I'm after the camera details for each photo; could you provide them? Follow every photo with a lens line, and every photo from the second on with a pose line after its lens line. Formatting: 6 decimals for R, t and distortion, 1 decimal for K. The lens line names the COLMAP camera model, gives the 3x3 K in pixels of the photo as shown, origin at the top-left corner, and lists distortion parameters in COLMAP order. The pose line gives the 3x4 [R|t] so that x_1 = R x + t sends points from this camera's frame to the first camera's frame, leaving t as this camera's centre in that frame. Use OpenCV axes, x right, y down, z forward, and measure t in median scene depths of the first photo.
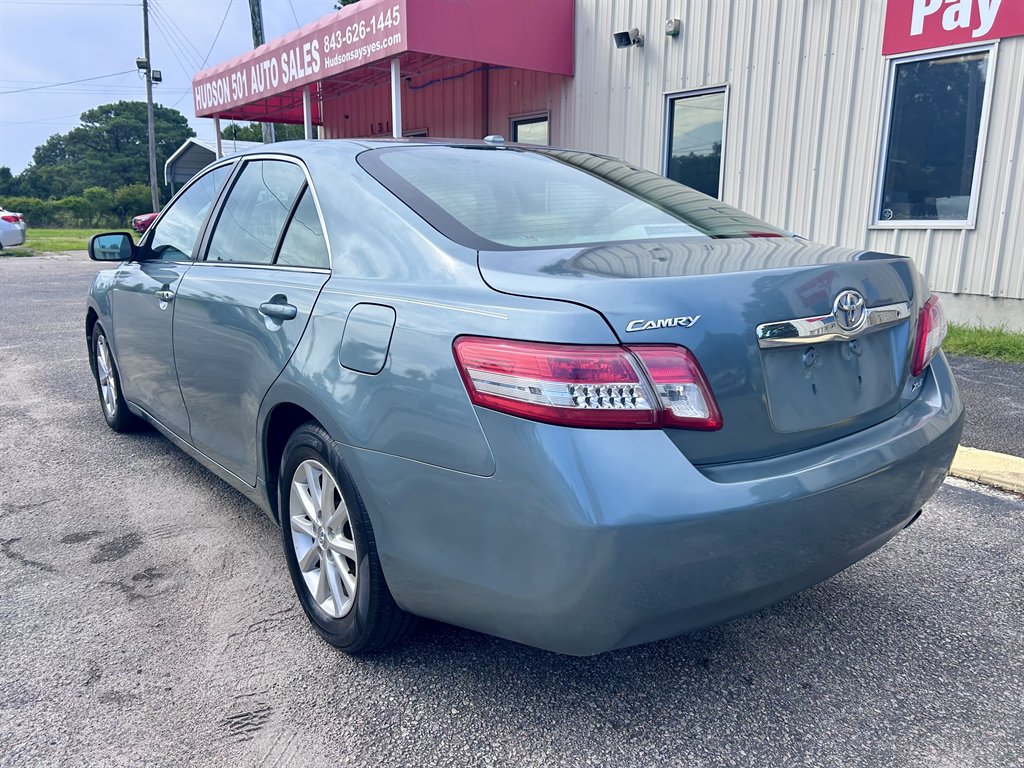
lens RADIAL K [[770.0, 0, 518.4], [0, 770.0, 383.1], [0, 0, 1]] dist [0.043369, -0.047999]
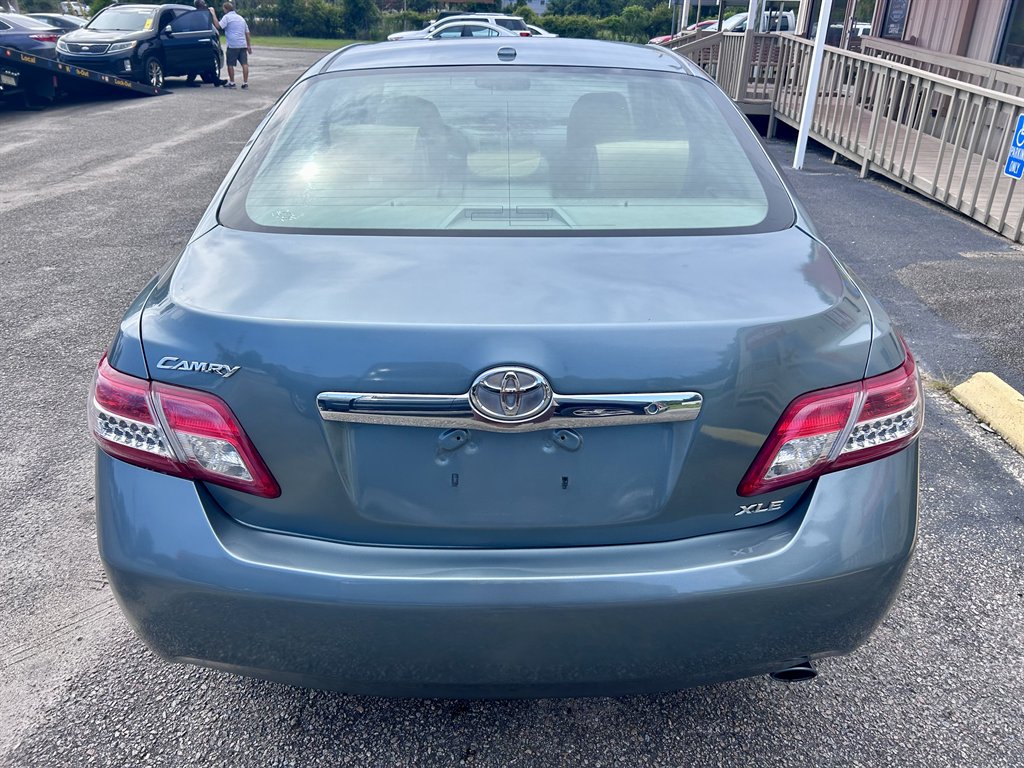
lens RADIAL K [[770.0, 0, 519.4], [0, 770.0, 379.4], [0, 0, 1]] dist [0.043369, -0.047999]
pose [[0.797418, 0.255718, -0.546565, 0.214057], [-0.136529, 0.958736, 0.249368, -0.073927], [0.587780, -0.124229, 0.799426, 0.116719]]
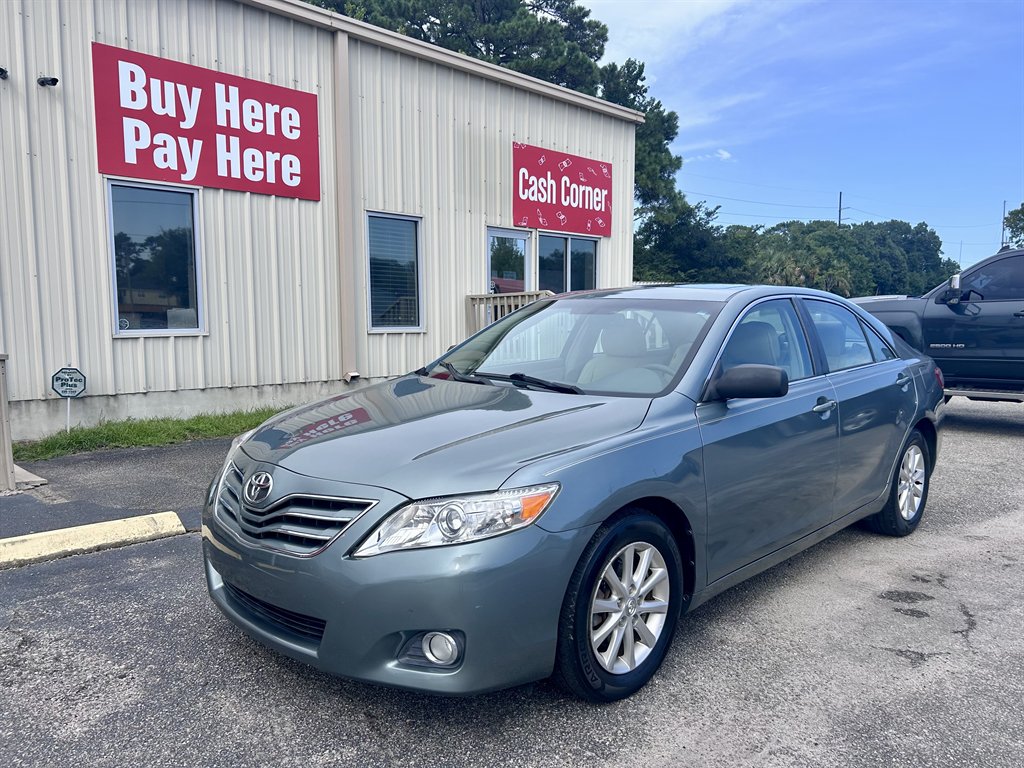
lens RADIAL K [[770.0, 0, 500.7], [0, 770.0, 384.2], [0, 0, 1]] dist [0.043369, -0.047999]
pose [[-0.115751, -0.090498, 0.989147, -0.675255], [0.209688, 0.971171, 0.113391, -0.165020], [-0.970893, 0.220537, -0.093438, 0.683537]]
